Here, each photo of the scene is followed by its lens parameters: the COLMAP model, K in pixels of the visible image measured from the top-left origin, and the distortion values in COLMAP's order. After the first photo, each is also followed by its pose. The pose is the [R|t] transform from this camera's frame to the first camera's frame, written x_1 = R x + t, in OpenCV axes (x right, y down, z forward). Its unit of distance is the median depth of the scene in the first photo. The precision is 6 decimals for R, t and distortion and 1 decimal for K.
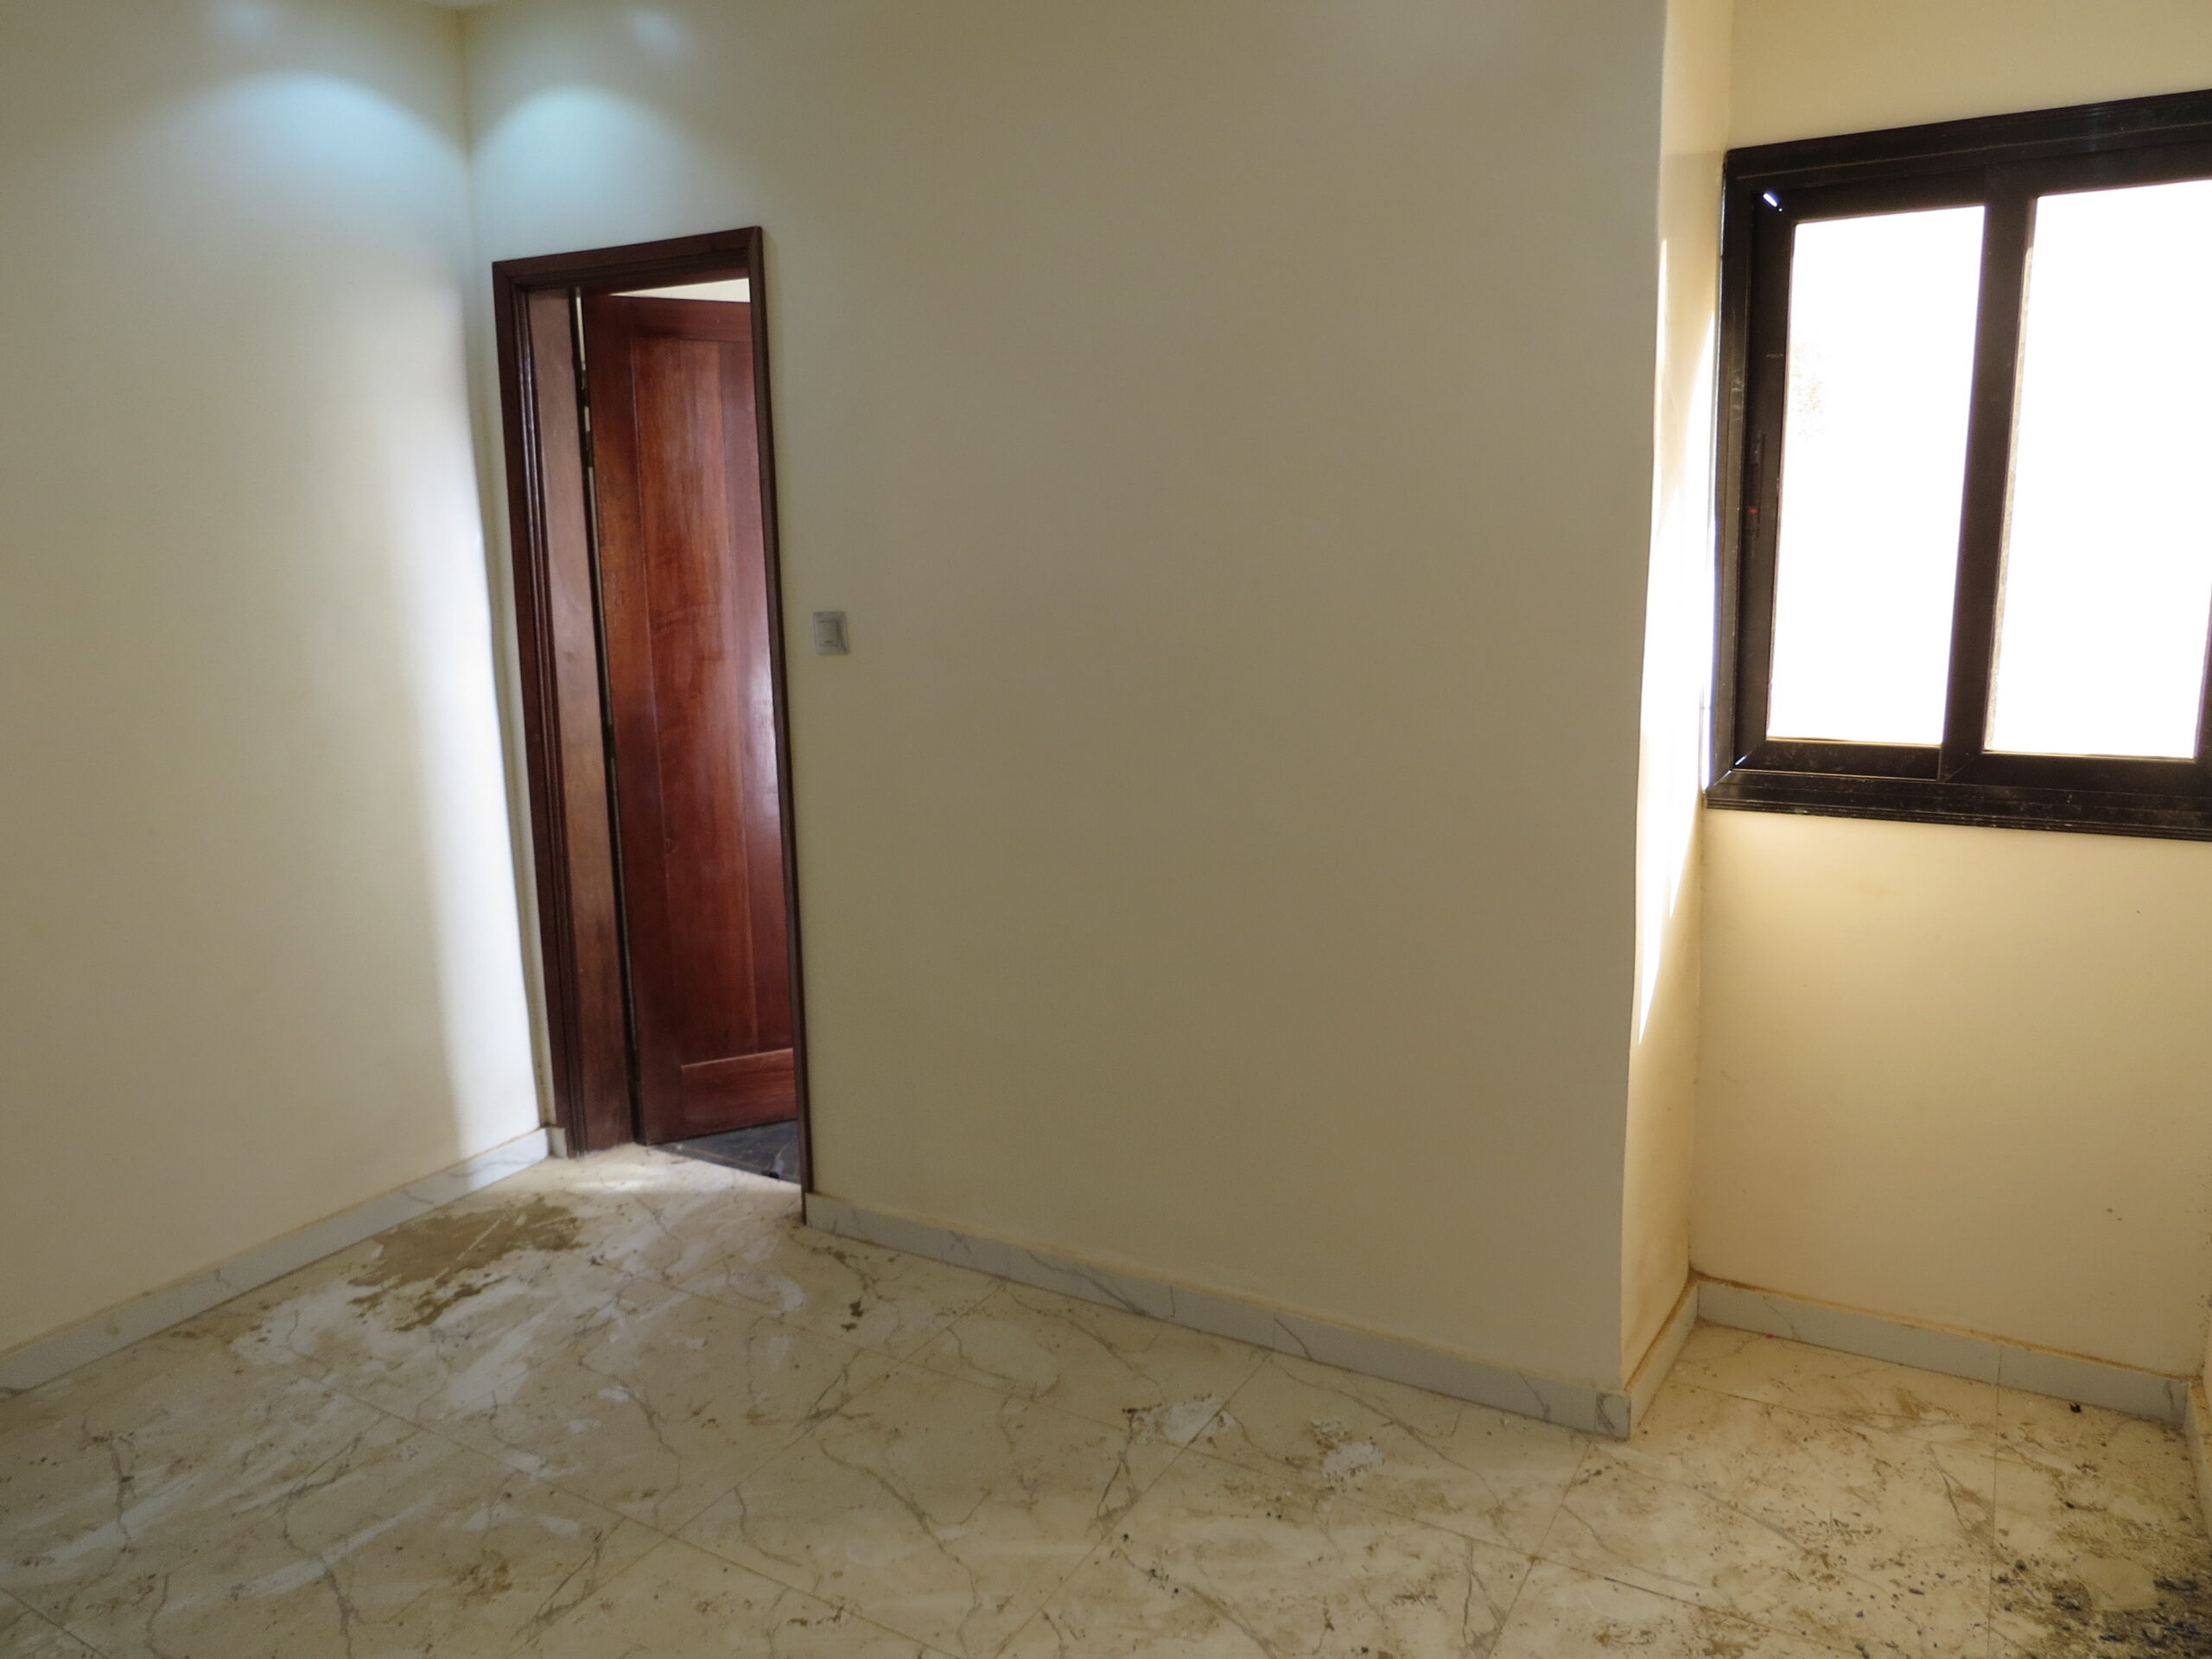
lens RADIAL K [[1578.5, 0, 1102.7], [0, 1578.5, 826.4], [0, 0, 1]] dist [-0.033314, 0.022602]
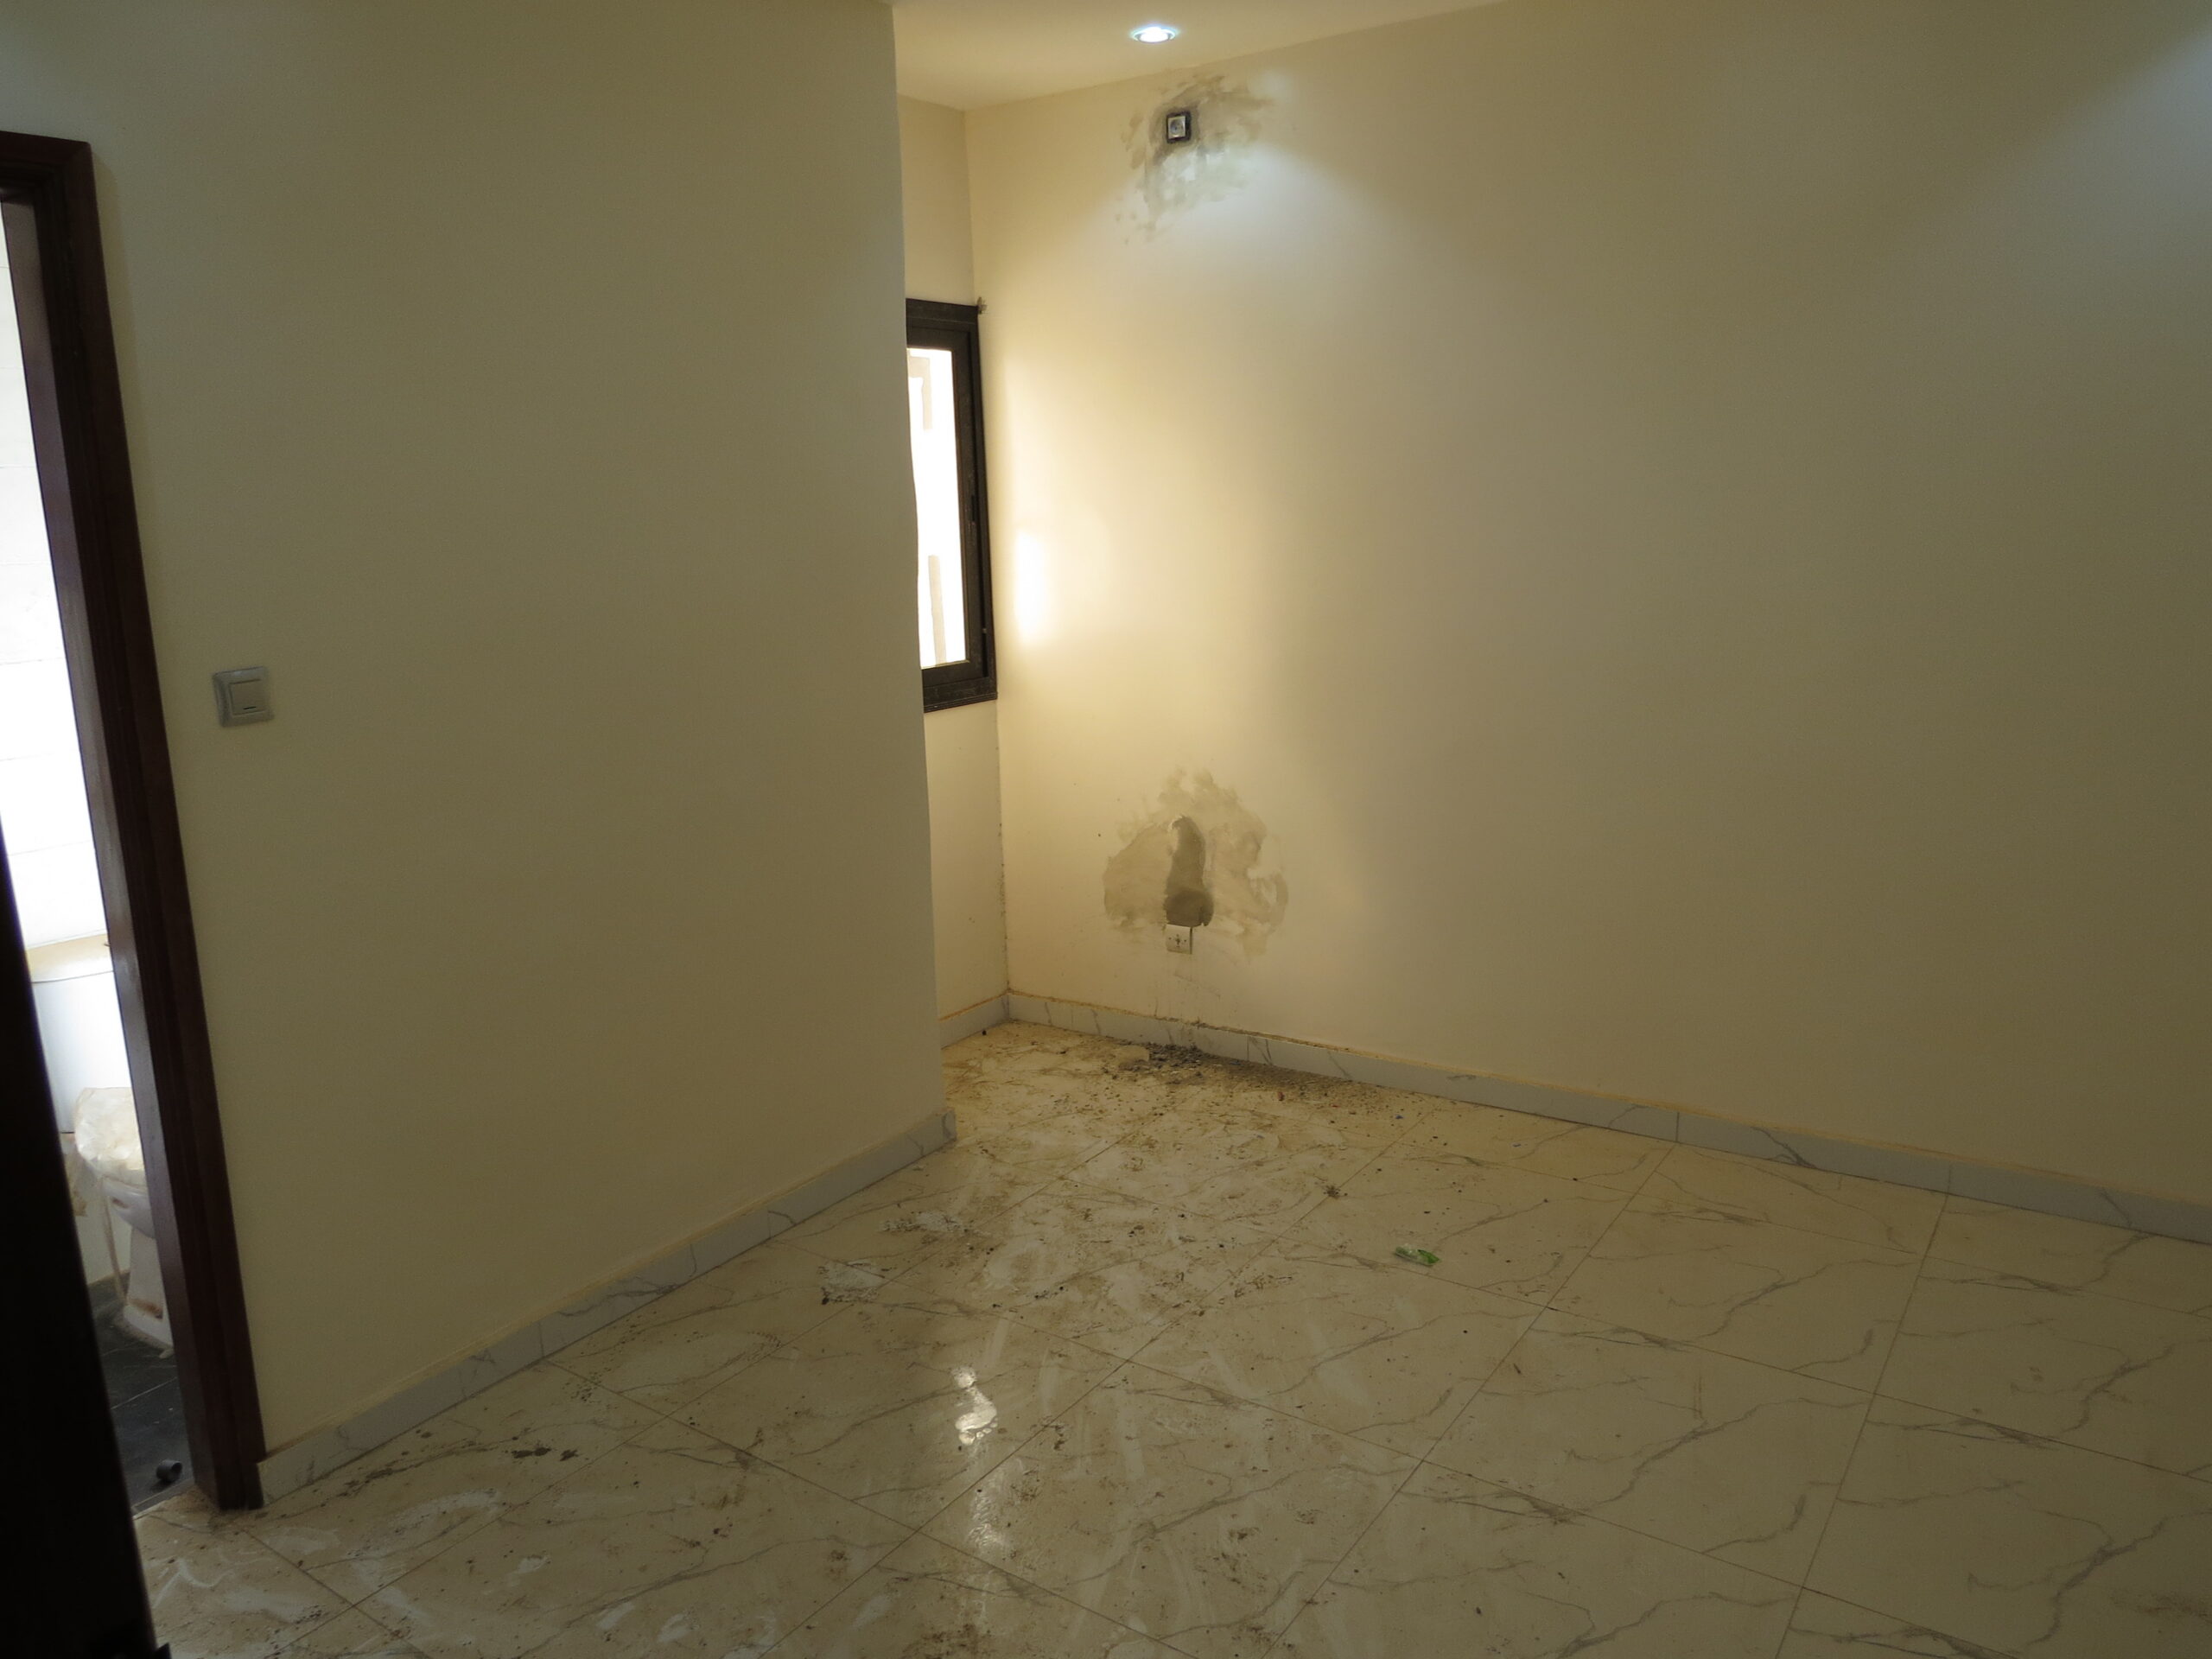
lens RADIAL K [[1578.5, 0, 1102.7], [0, 1578.5, 826.4], [0, 0, 1]] dist [-0.033314, 0.022602]
pose [[0.062537, -0.175507, 0.982490, -1.141998], [0.215231, 0.963625, 0.158437, -0.116201], [-0.974559, 0.201554, 0.098037, 0.667355]]
